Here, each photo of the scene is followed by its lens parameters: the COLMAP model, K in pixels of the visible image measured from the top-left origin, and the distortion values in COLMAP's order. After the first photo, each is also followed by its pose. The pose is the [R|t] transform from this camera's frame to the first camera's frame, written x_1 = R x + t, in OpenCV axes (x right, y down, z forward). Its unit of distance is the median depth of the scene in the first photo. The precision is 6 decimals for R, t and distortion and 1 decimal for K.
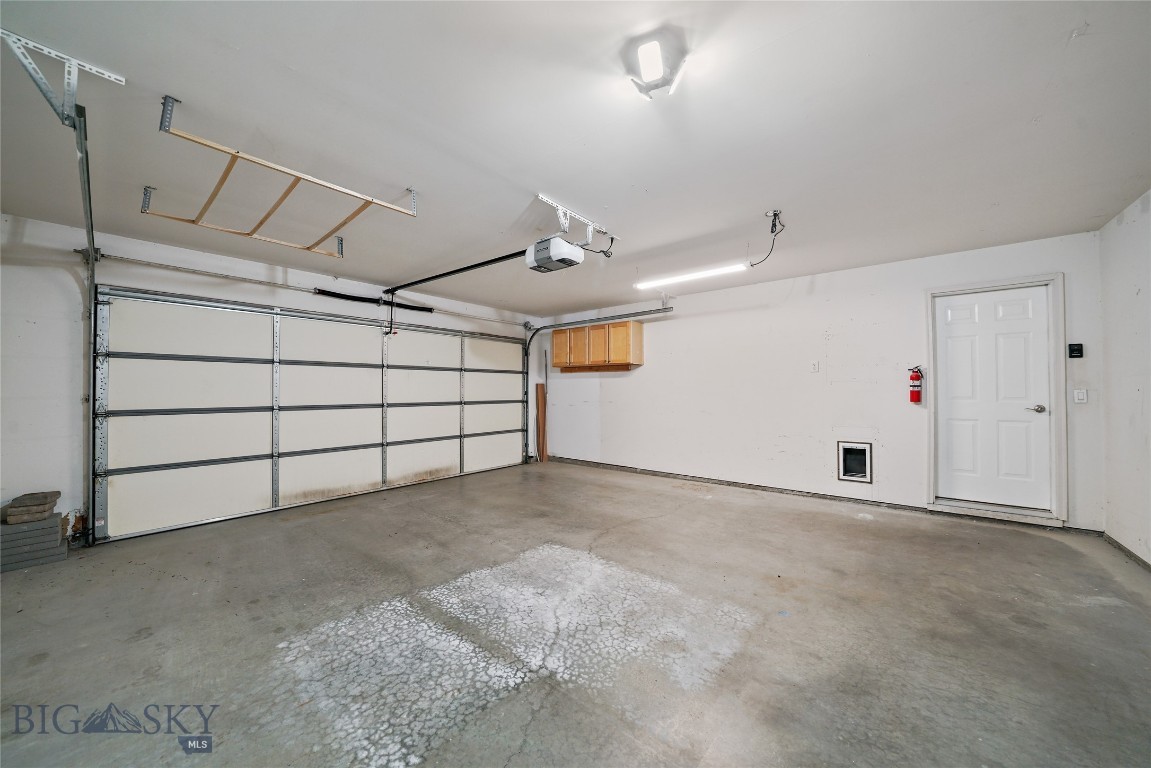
lens RADIAL K [[389.1, 0, 574.7], [0, 389.1, 386.5], [0, 0, 1]] dist [-0.017641, -0.000041]
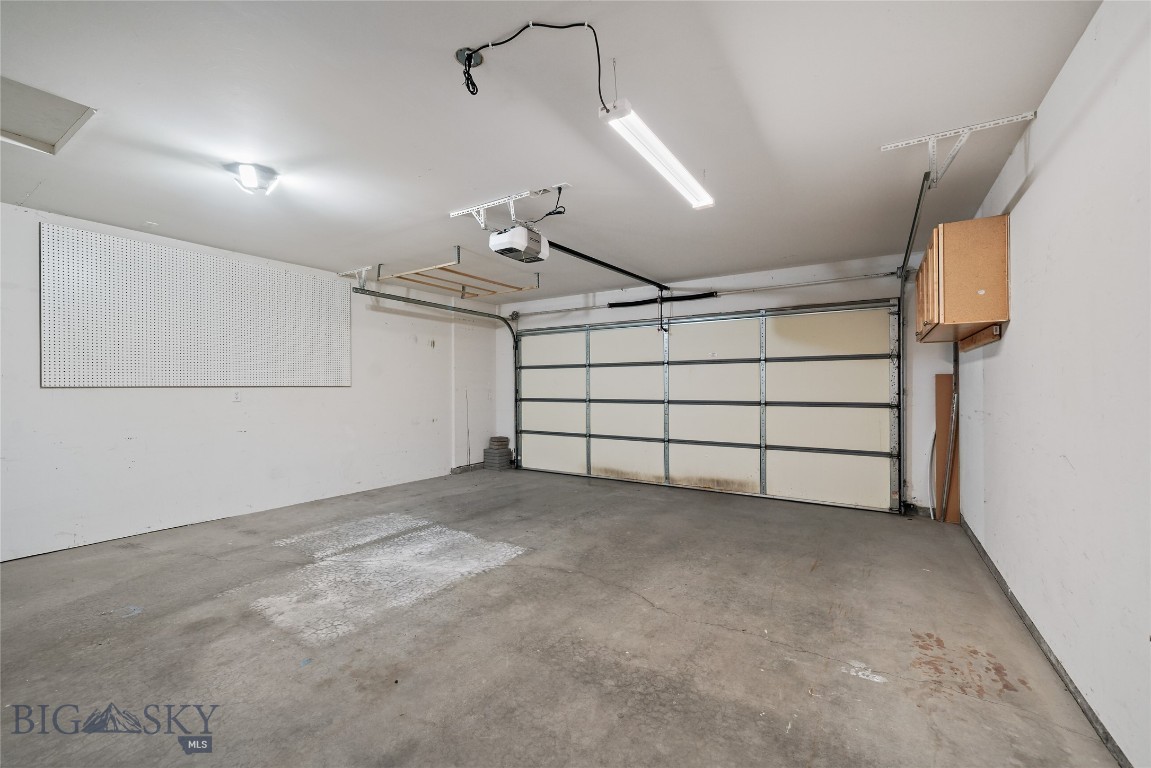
lens RADIAL K [[460.0, 0, 572.7], [0, 460.0, 385.9], [0, 0, 1]] dist [-0.001068, 0.000267]
pose [[0.146866, -0.001854, -0.989155, 1.014575], [0.011907, 0.999929, -0.000106, 0.007352], [0.989085, -0.011762, 0.146878, 0.907112]]
